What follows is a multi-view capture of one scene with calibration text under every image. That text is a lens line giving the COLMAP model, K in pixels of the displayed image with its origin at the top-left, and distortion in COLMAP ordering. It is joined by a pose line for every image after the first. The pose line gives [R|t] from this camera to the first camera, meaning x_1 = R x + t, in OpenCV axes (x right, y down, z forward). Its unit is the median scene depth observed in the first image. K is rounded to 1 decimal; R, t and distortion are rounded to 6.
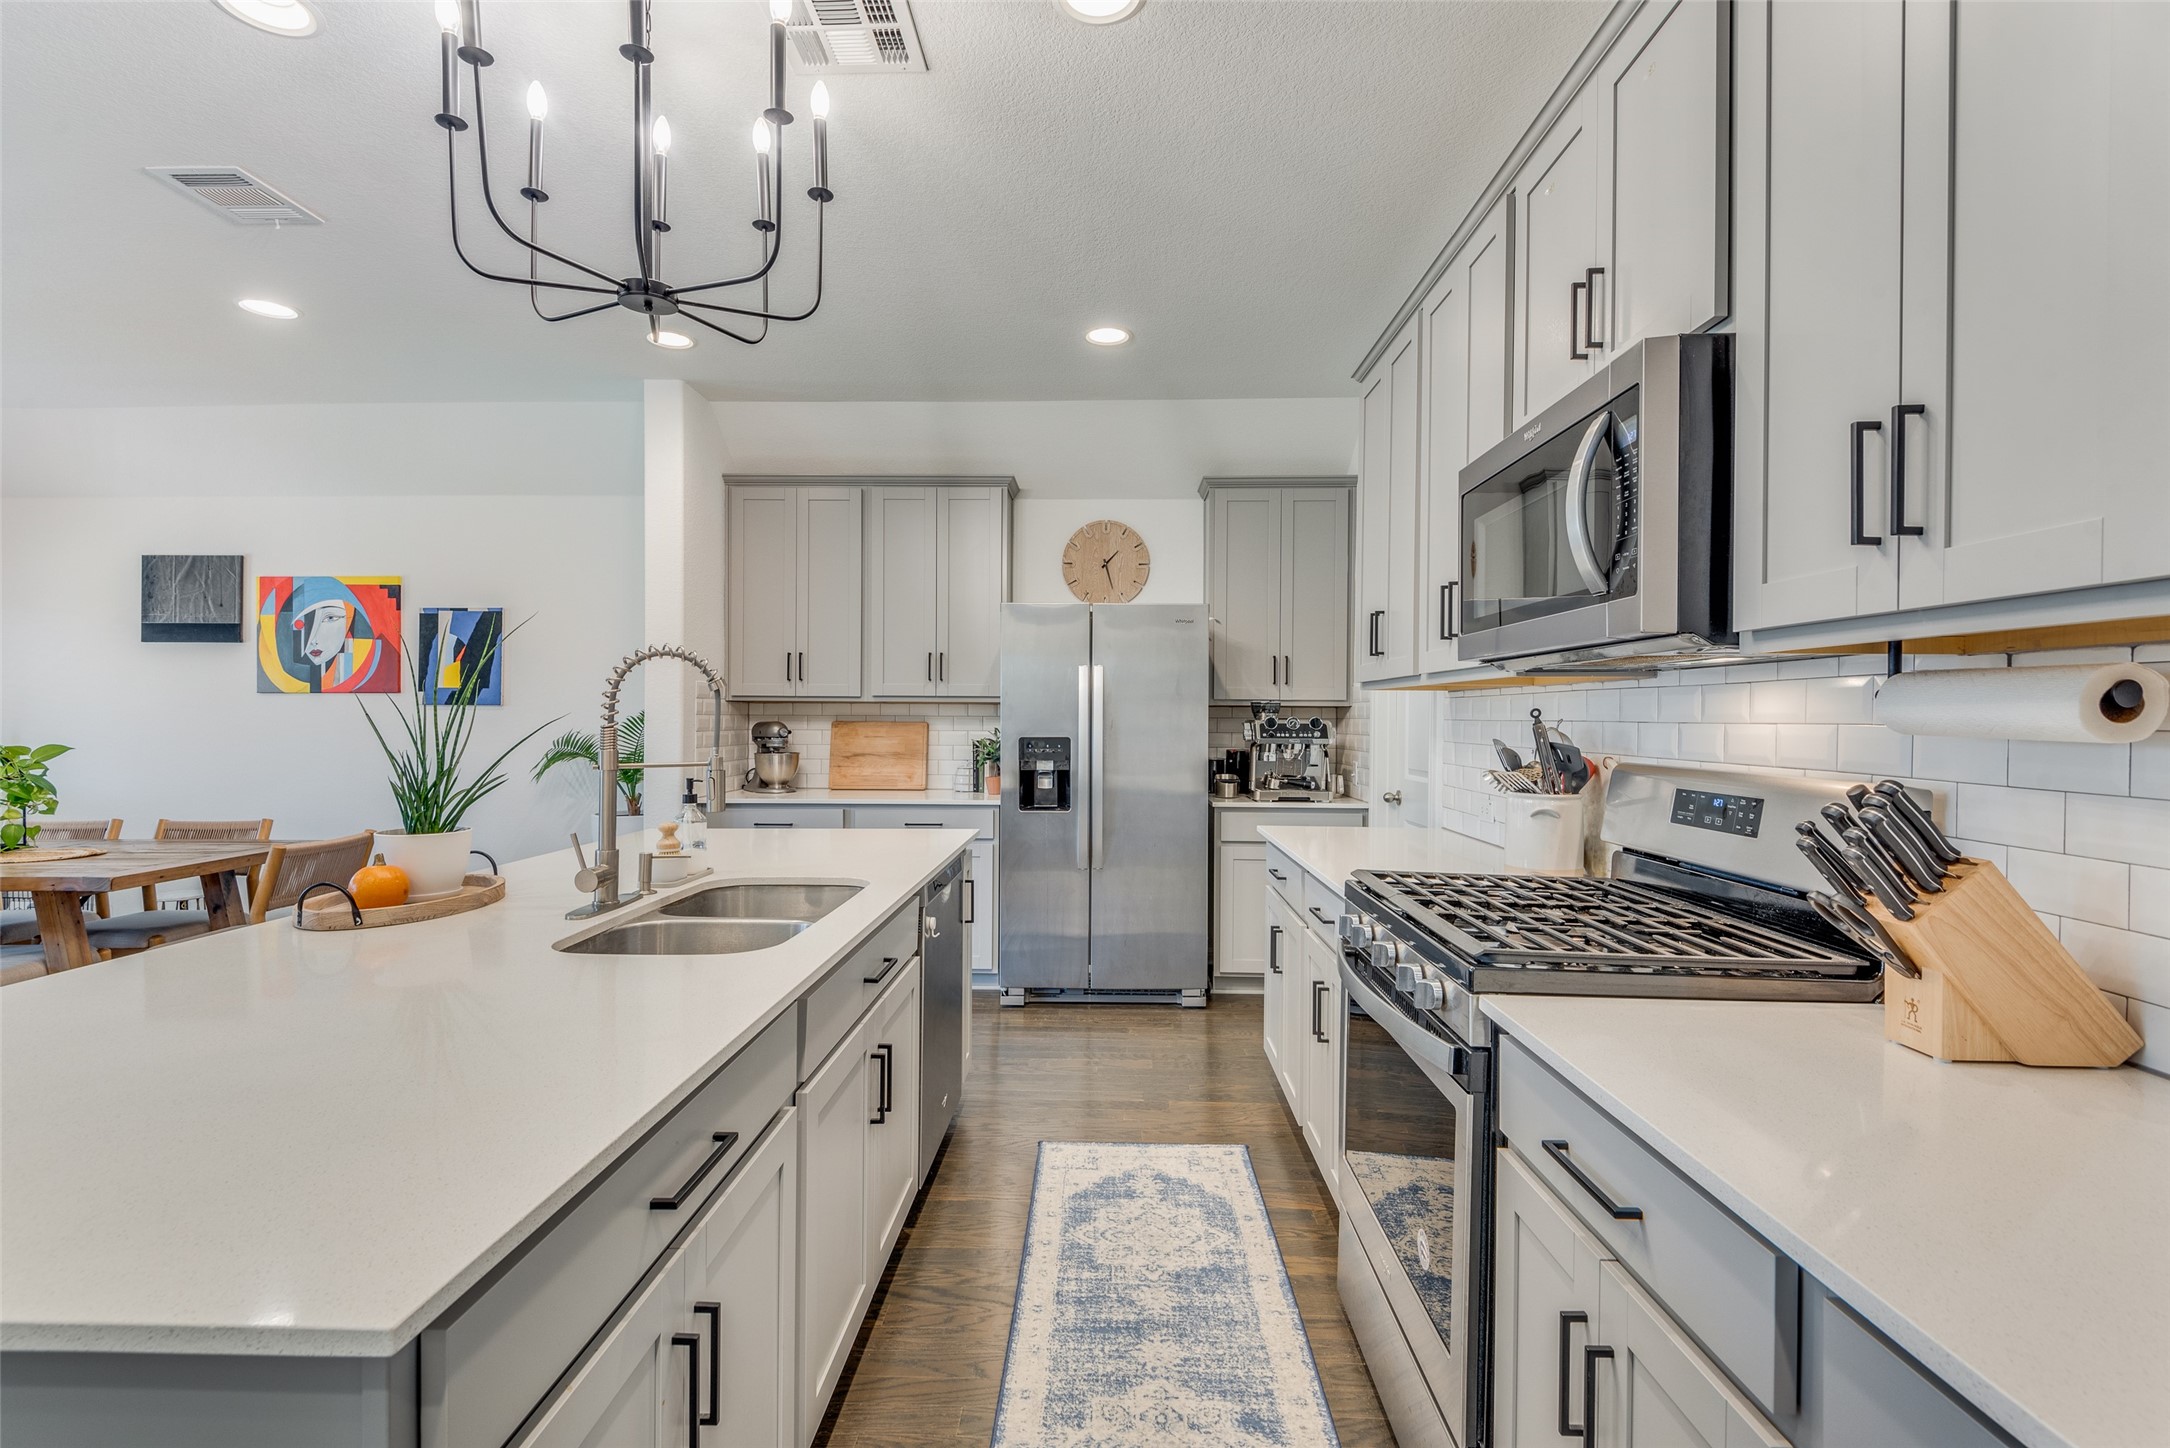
lens RADIAL K [[978.4, 0, 1075.6], [0, 978.4, 720.4], [0, 0, 1]] dist [0.035325, -0.024259]
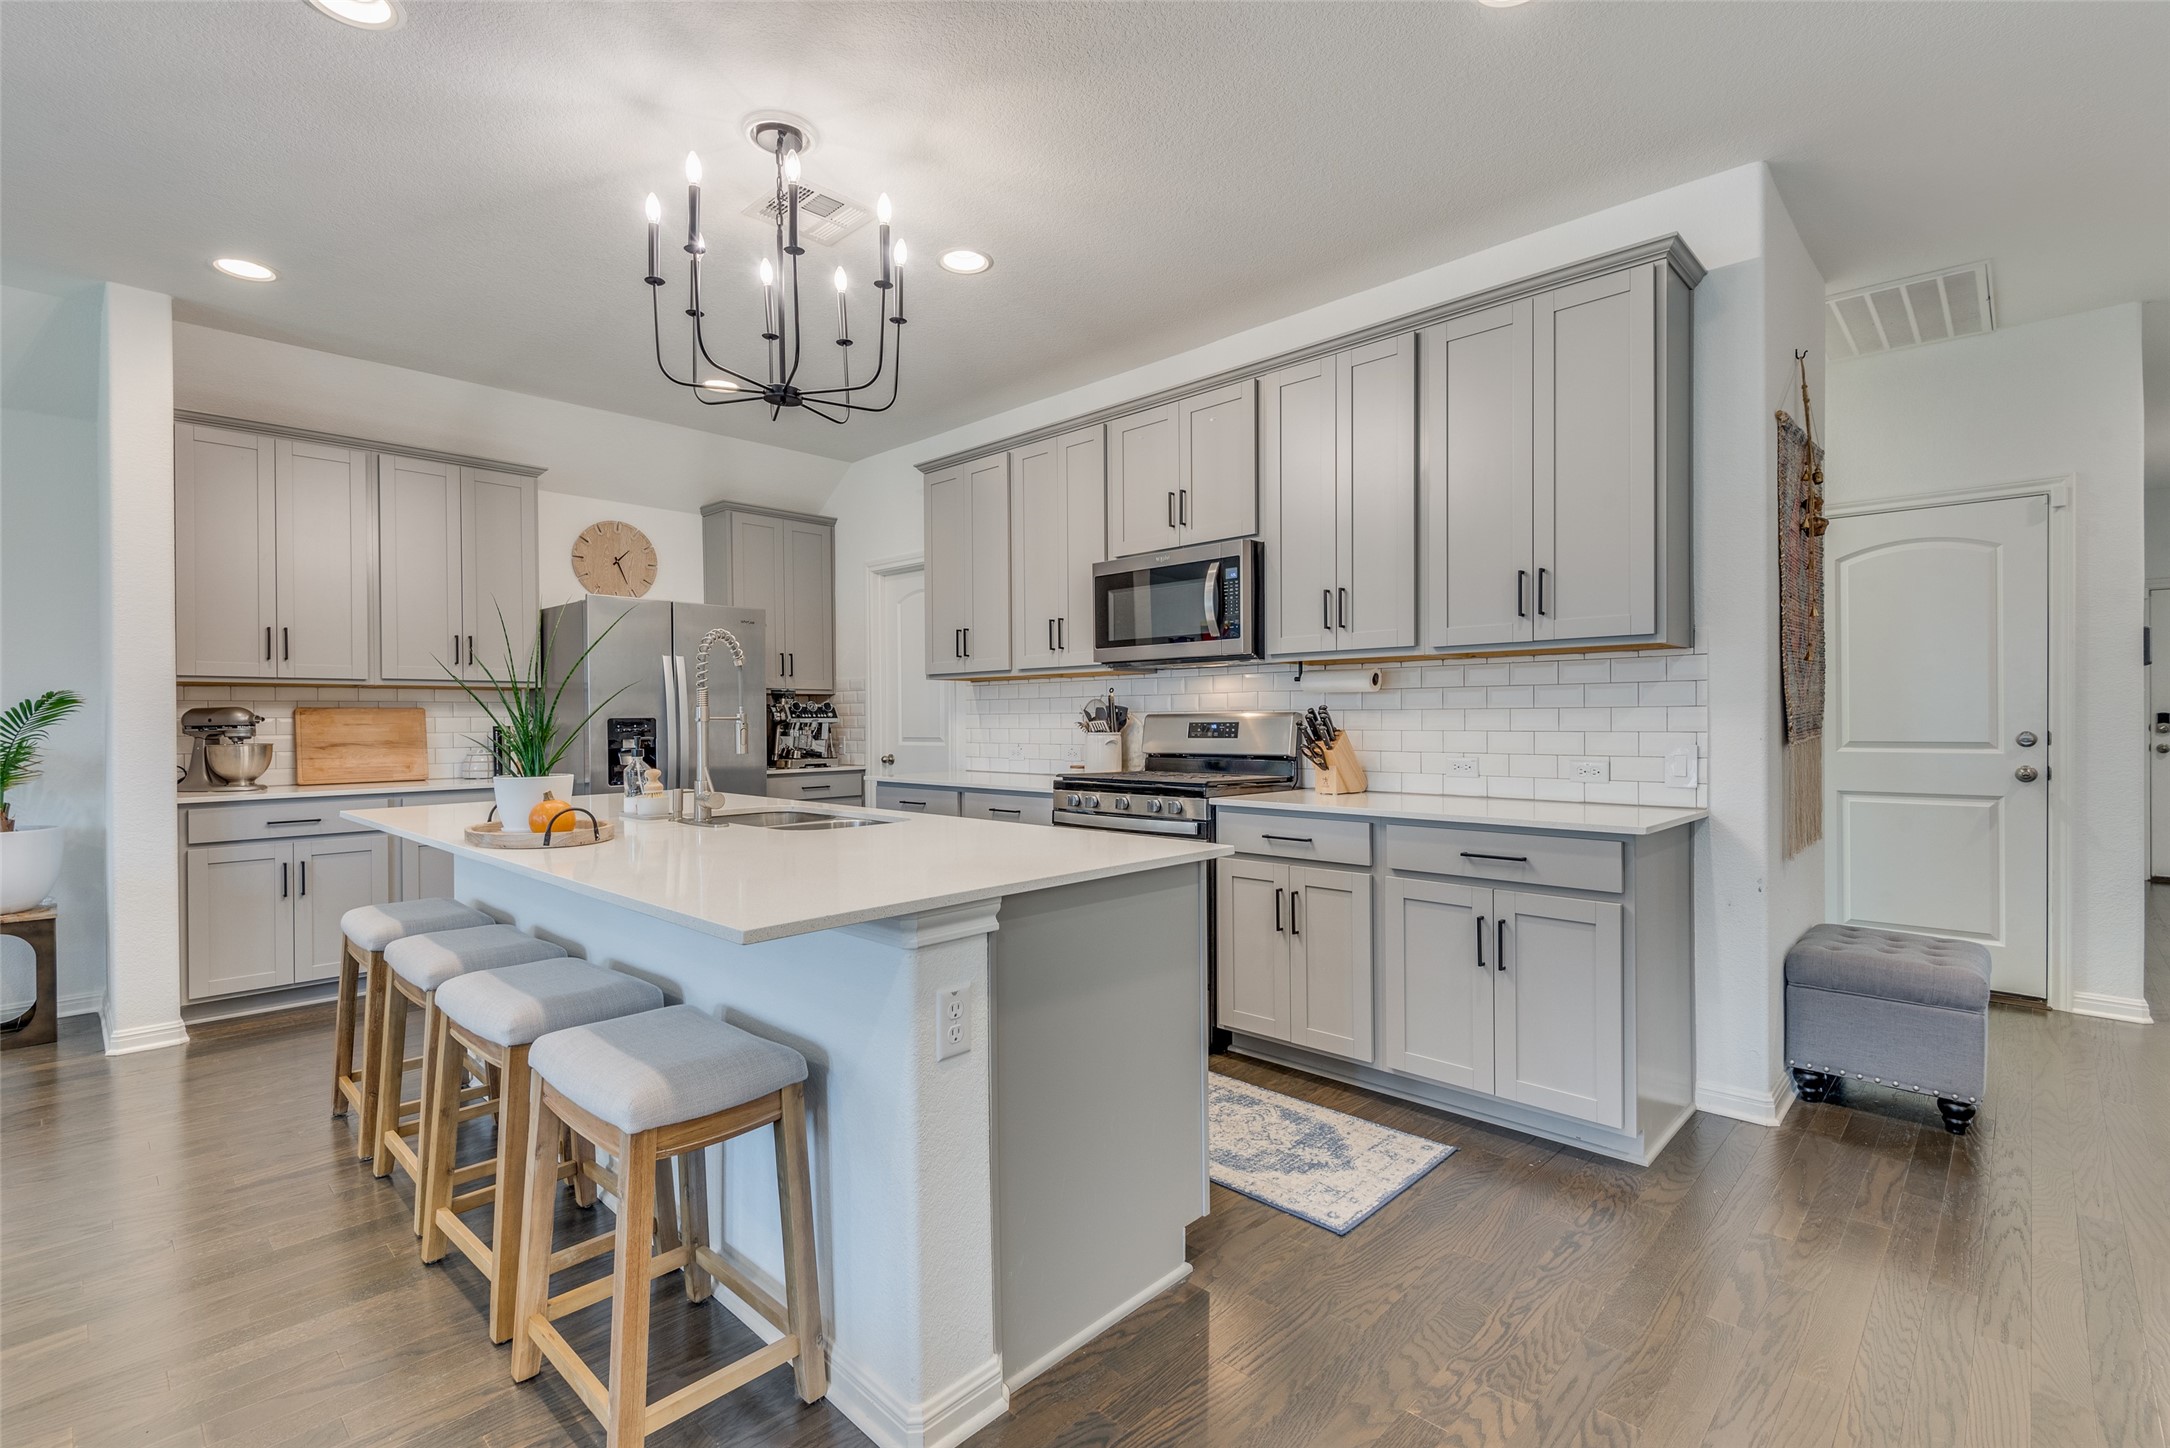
lens RADIAL K [[978.4, 0, 1075.6], [0, 978.4, 720.4], [0, 0, 1]] dist [0.035325, -0.024259]
pose [[0.675382, -0.011841, 0.737373, -0.429616], [0.014080, 0.999896, 0.003160, 0.019345], [-0.737334, 0.008248, 0.675478, -0.107021]]
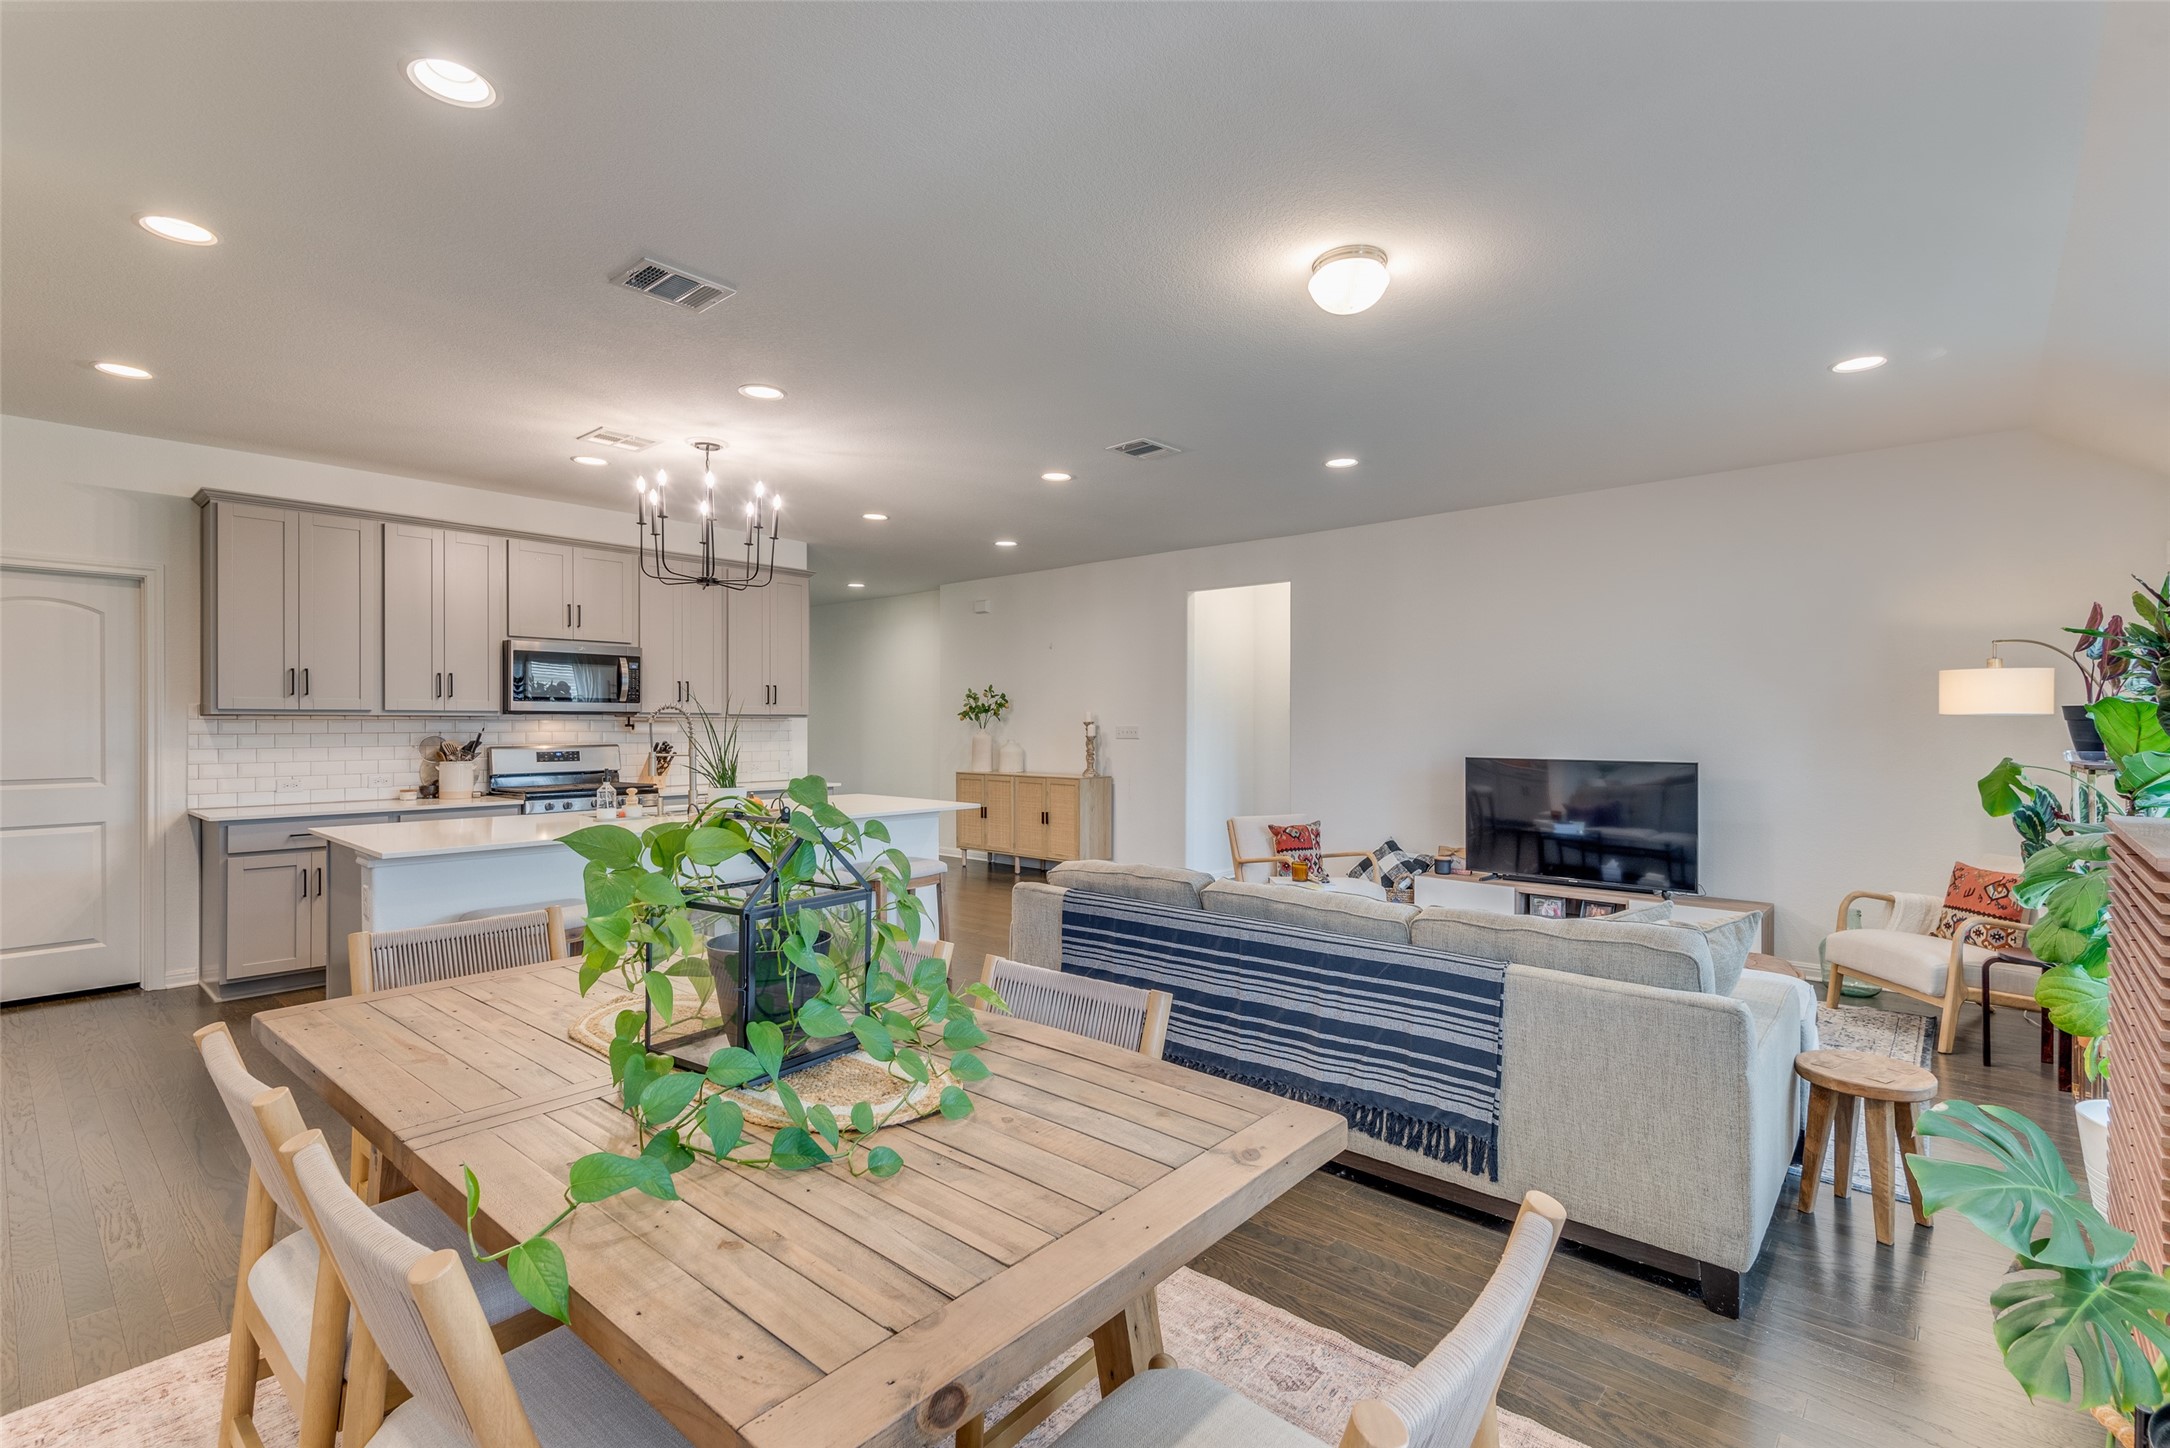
lens RADIAL K [[978.4, 0, 1075.6], [0, 978.4, 720.4], [0, 0, 1]] dist [0.035325, -0.024259]
pose [[-0.770876, 0.000334, 0.636986, -1.041223], [0.001832, 0.999997, 0.001692, -0.014210], [-0.636983, 0.002471, -0.770874, 0.867040]]
